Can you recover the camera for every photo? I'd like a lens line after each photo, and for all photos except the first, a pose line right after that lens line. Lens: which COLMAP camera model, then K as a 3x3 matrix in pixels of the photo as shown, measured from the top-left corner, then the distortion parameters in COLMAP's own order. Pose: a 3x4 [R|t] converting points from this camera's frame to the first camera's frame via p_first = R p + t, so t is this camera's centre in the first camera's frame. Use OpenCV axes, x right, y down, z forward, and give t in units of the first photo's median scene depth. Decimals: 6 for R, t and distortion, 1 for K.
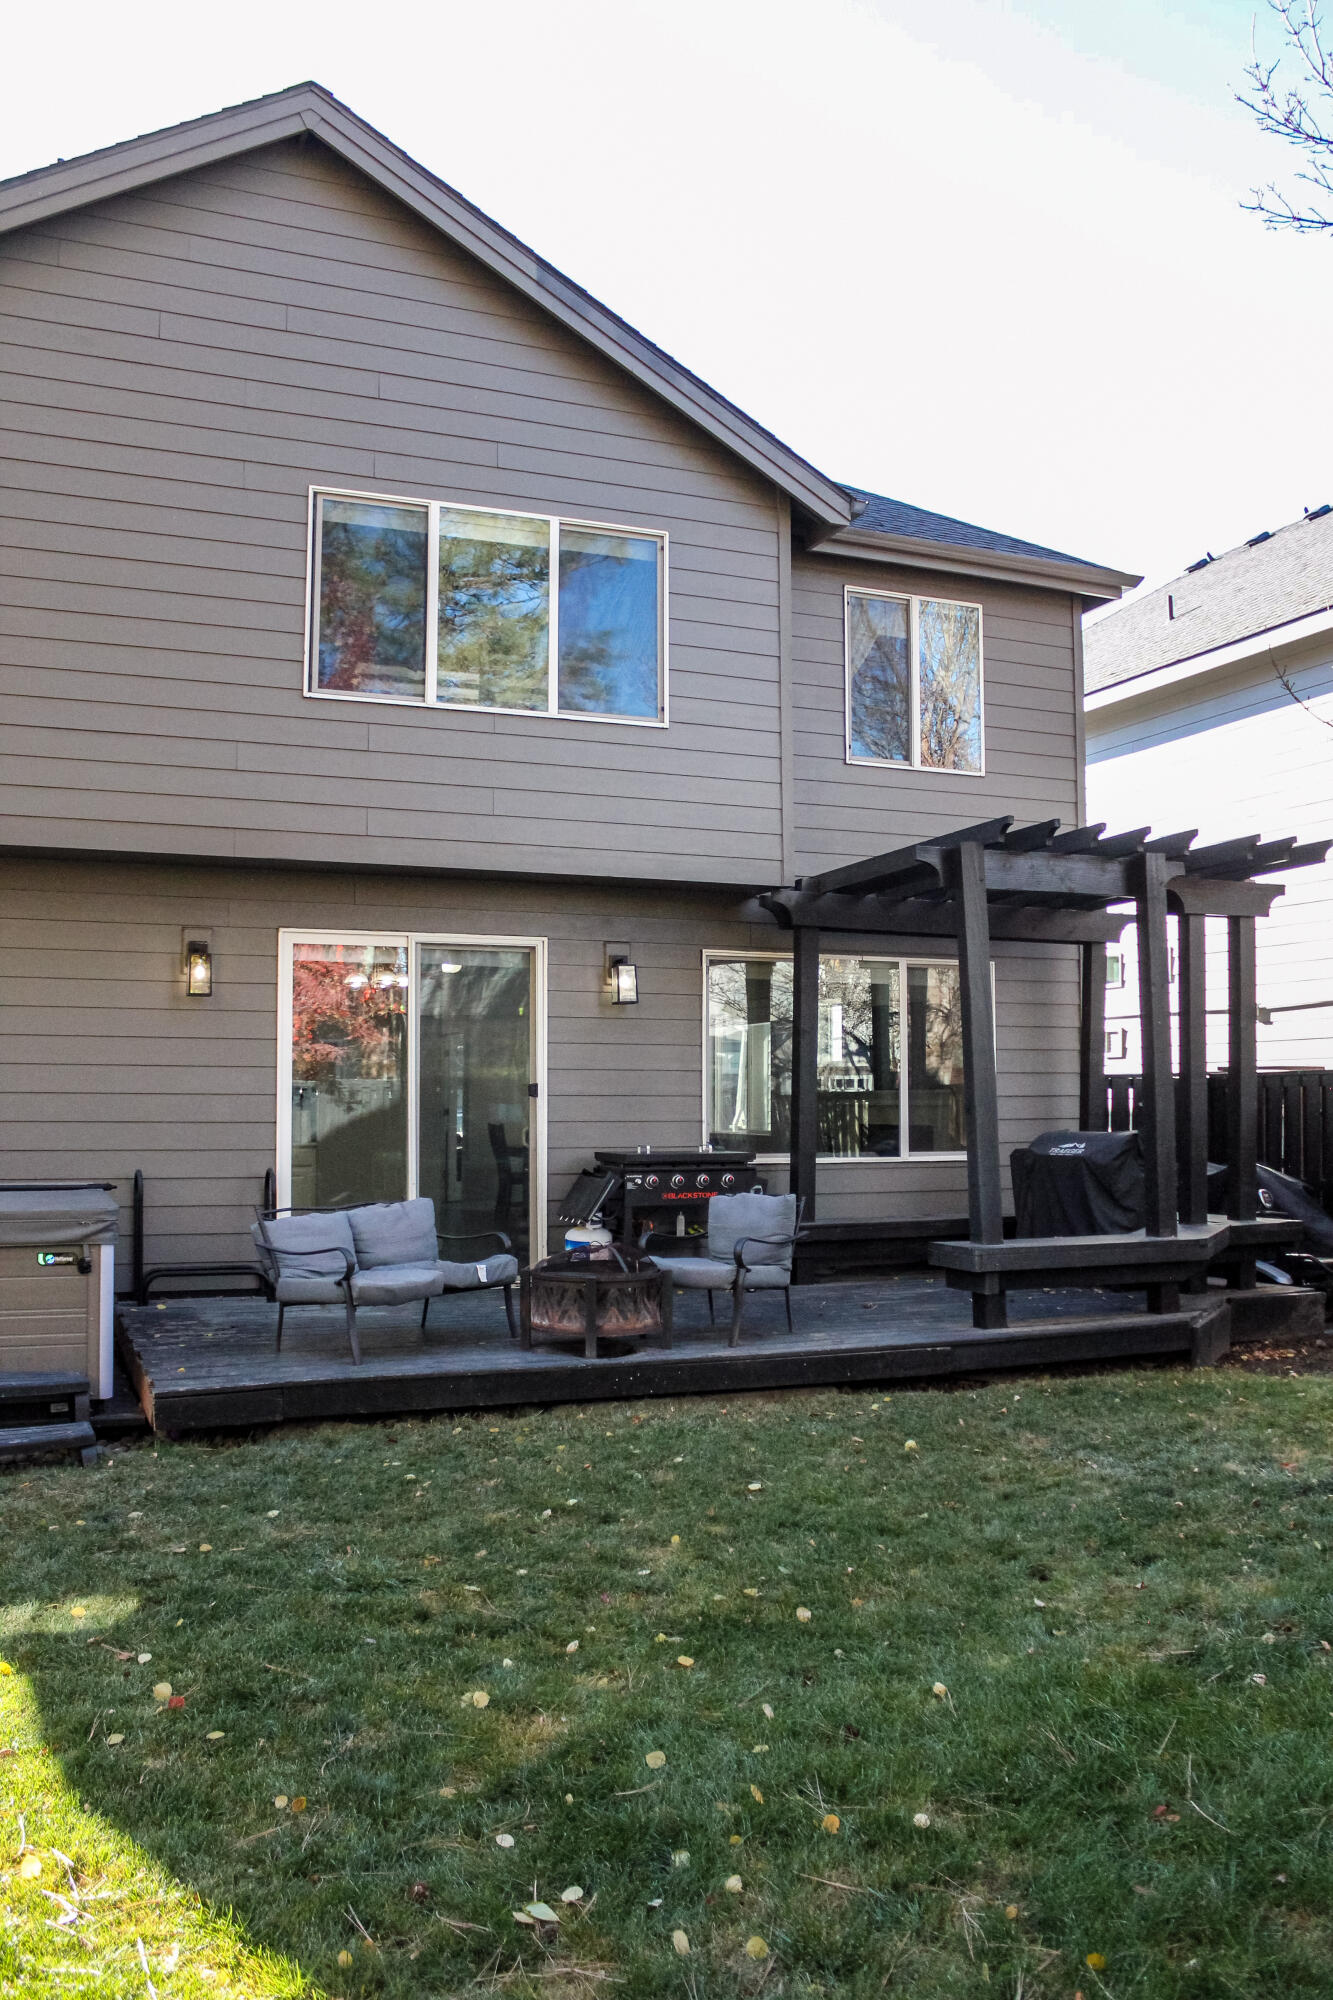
lens RADIAL K [[1662.6, 0, 666.6], [0, 1662.6, 1010.7], [0, 0, 1]] dist [-0.110292, 0.021114]
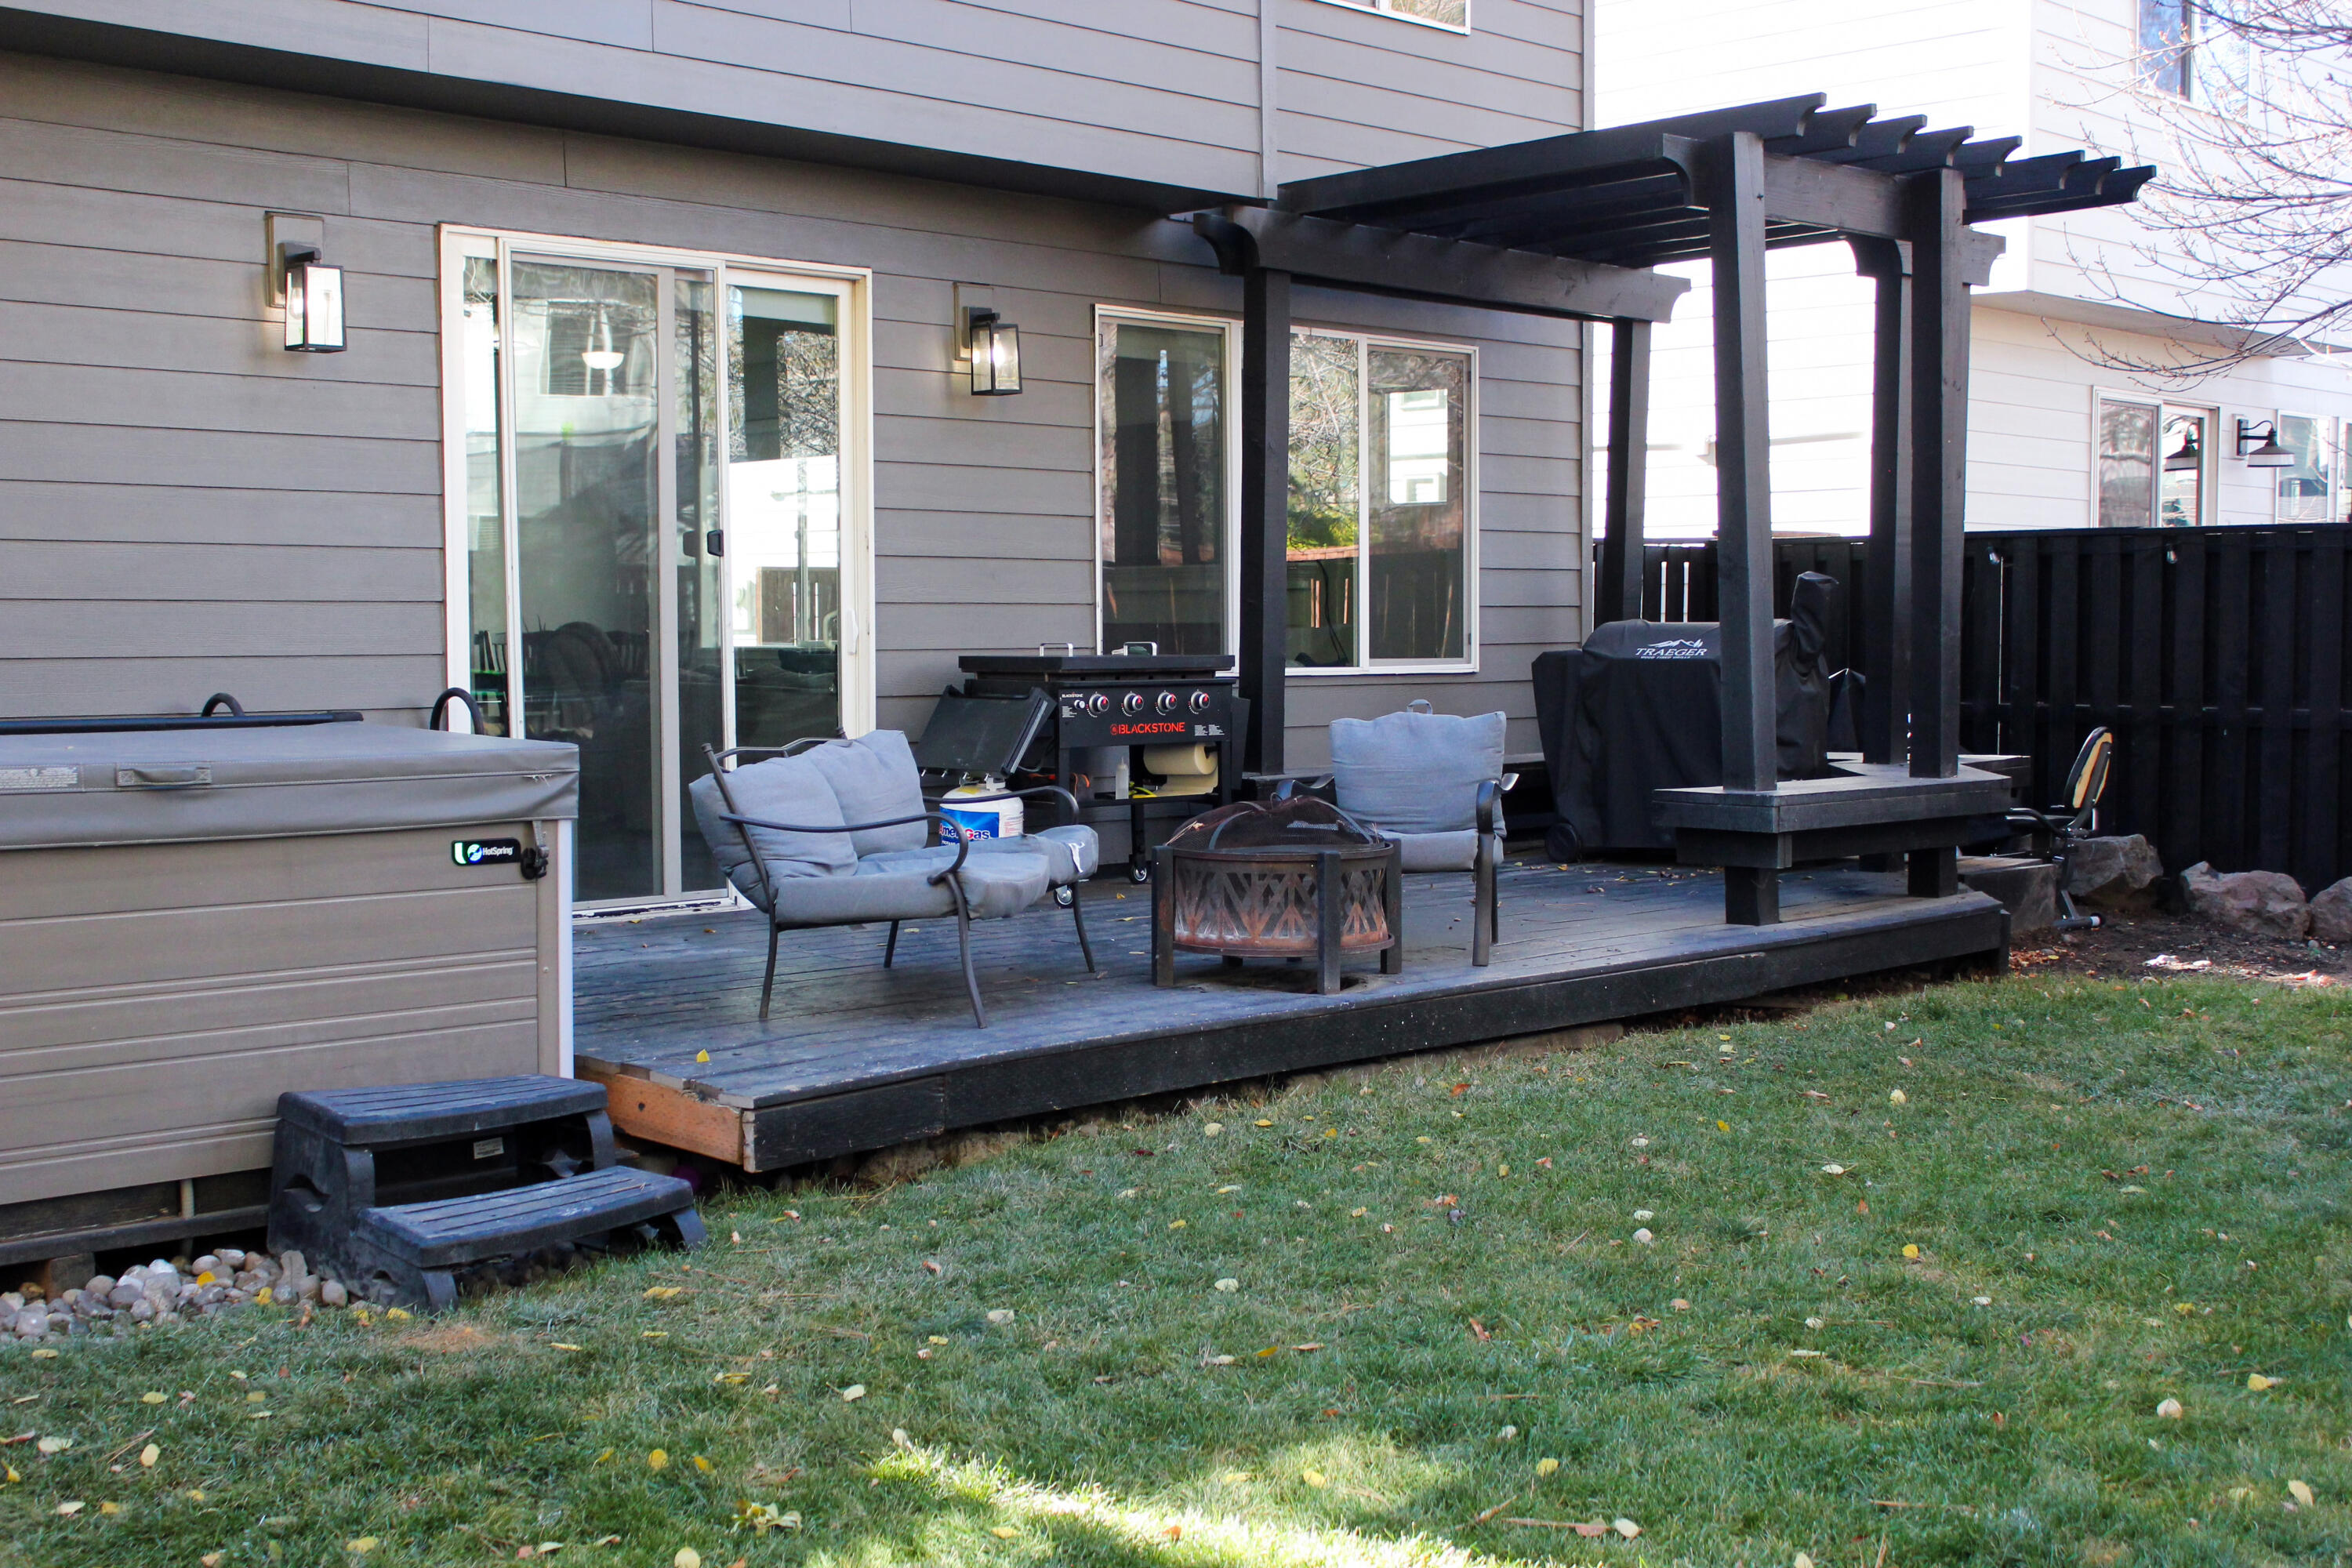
lens RADIAL K [[2774.5, 0, 1175.6], [0, 2774.5, 773.5], [0, 0, 1]] dist [-0.049075, 0.000000]
pose [[0.926643, -0.023087, 0.375233, -0.376882], [-0.017494, 0.994383, 0.104383, 0.028284], [-0.375536, -0.103290, 0.921034, 0.114459]]
